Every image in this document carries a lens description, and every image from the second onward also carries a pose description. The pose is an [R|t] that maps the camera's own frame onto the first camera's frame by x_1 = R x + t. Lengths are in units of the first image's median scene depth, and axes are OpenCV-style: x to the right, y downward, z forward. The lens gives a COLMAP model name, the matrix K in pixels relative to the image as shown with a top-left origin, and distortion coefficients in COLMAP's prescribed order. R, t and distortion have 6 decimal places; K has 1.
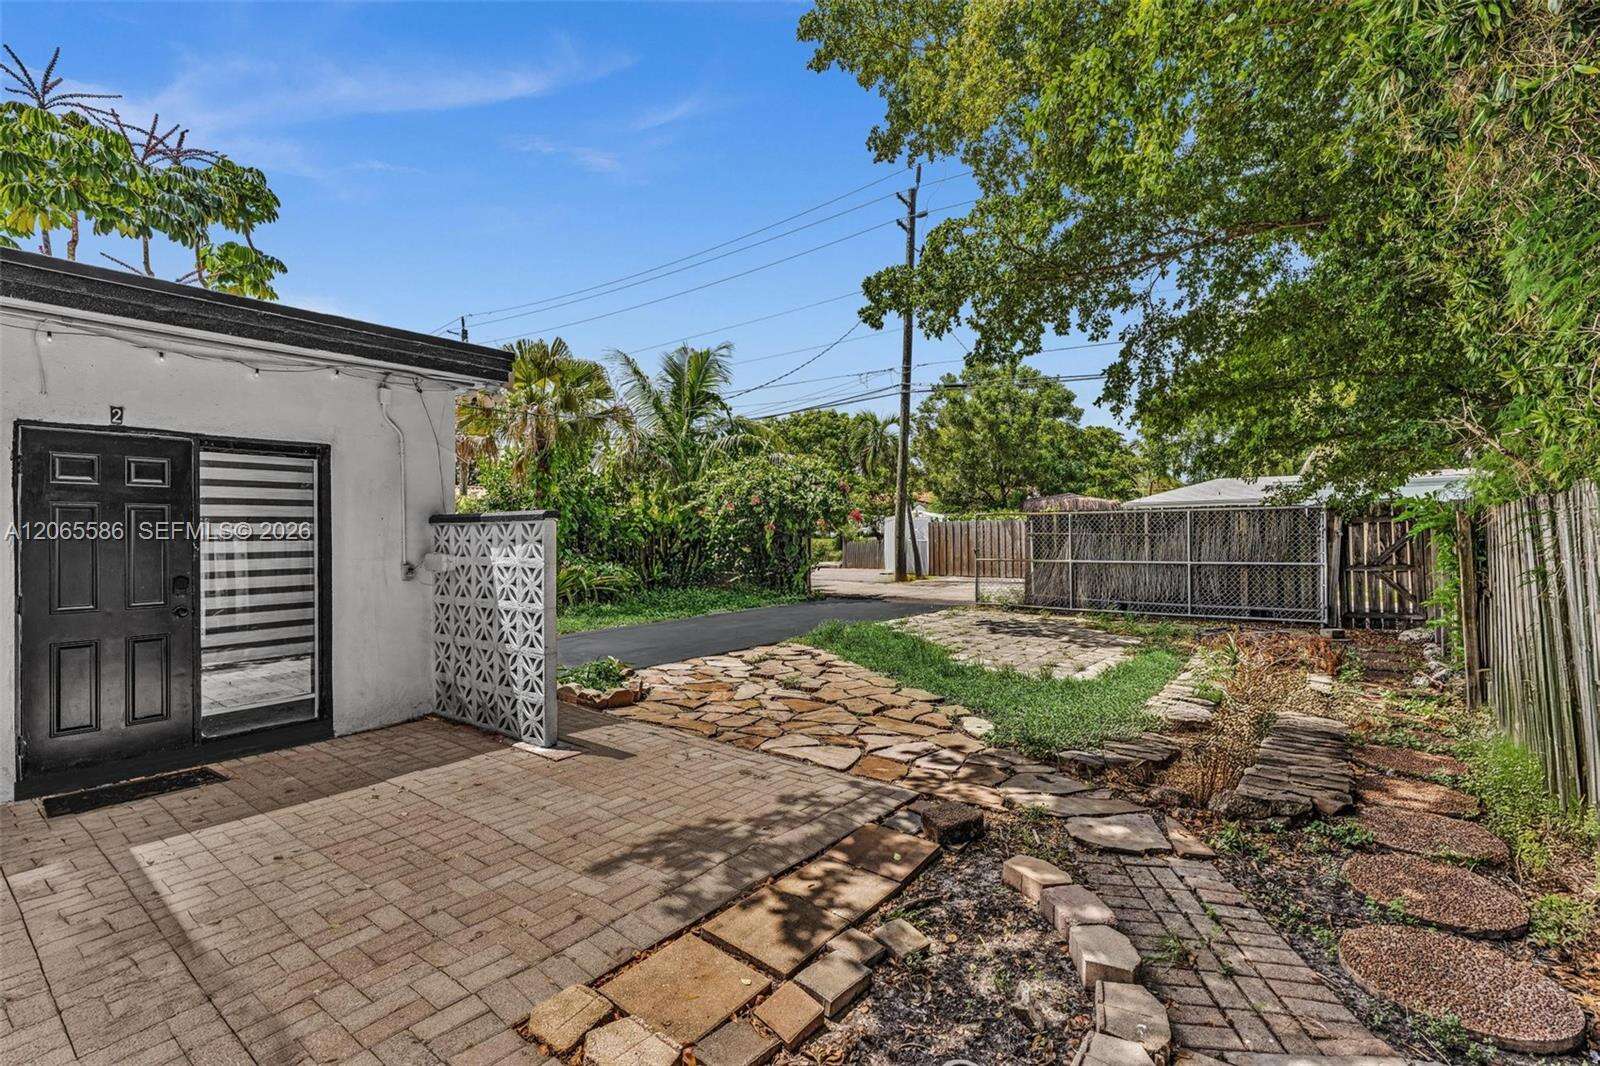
lens RADIAL K [[718.1, 0, 797.7], [0, 718.1, 532.1], [0, 0, 1]] dist [0.001354, 0.001388]
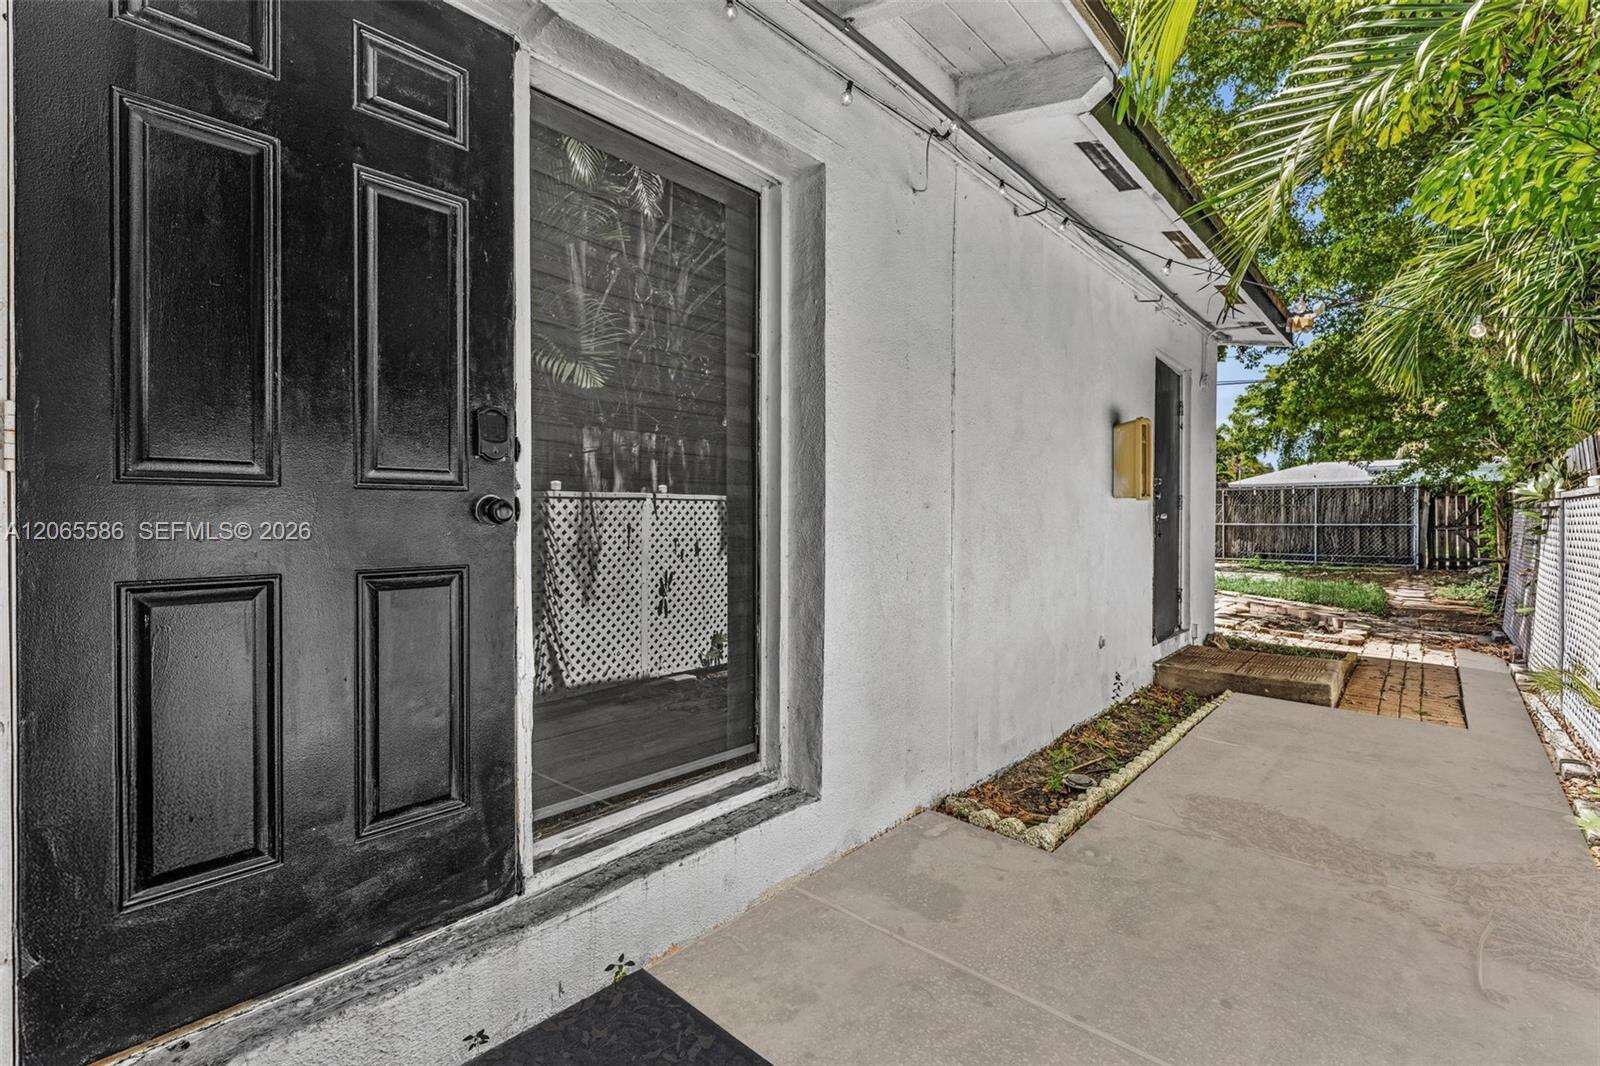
lens RADIAL K [[718.1, 0, 808.1], [0, 718.1, 523.0], [0, 0, 1]] dist [0.001354, 0.001388]
pose [[0.998381, 0.003518, -0.056779, -0.398685], [-0.002685, 0.999888, 0.014738, 0.021941], [0.056824, -0.014562, 0.998278, -0.502811]]
